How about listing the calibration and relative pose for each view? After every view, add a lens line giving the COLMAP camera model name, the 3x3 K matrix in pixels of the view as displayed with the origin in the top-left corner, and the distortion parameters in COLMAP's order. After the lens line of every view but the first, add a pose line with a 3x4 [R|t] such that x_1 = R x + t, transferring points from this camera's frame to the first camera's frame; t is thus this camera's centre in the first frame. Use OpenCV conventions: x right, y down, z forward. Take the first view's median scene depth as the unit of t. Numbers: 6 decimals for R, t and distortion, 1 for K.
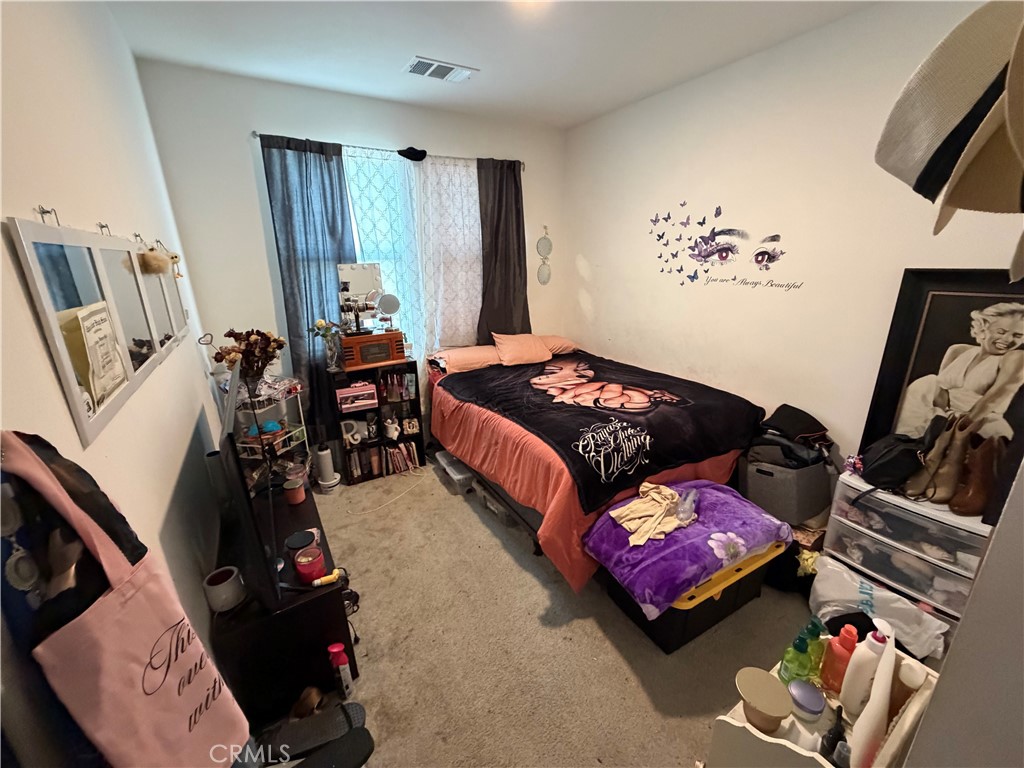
lens RADIAL K [[407.8, 0, 513.3], [0, 407.8, 381.1], [0, 0, 1]] dist [0.000150, -0.000128]
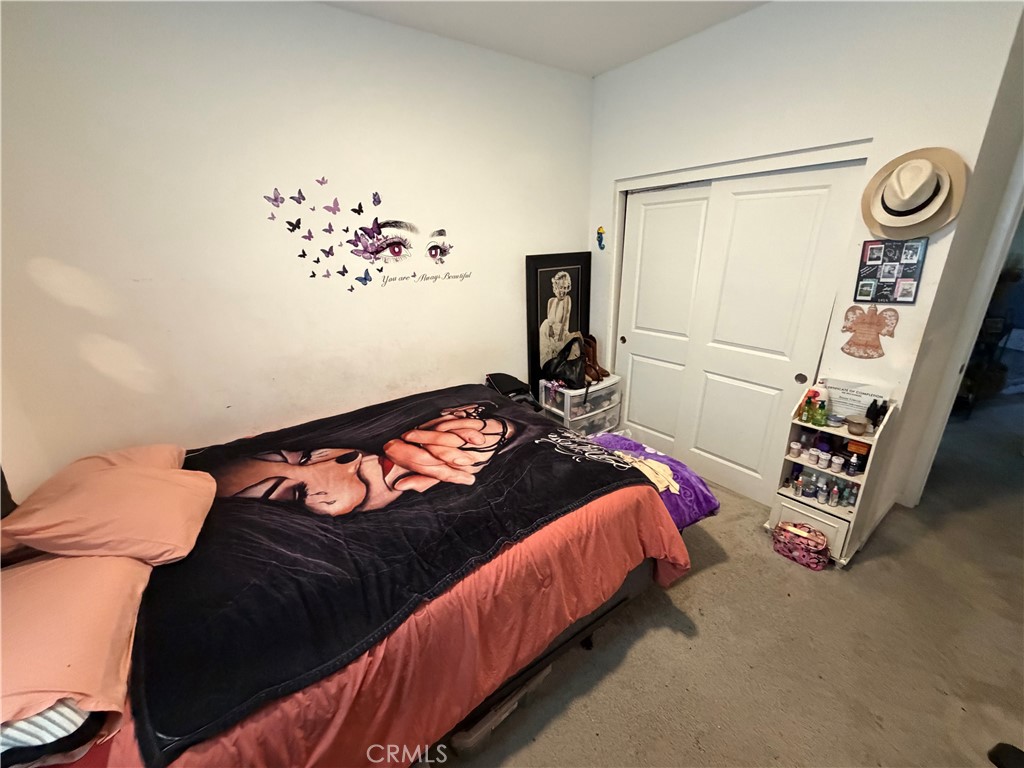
lens RADIAL K [[407.8, 0, 511.0], [0, 407.8, 381.5], [0, 0, 1]] dist [0.000150, -0.000128]
pose [[-0.072463, -0.305123, 0.949552, -0.425678], [0.323036, 0.893555, 0.311781, -0.248028], [-0.943609, 0.329332, 0.033816, 0.823249]]
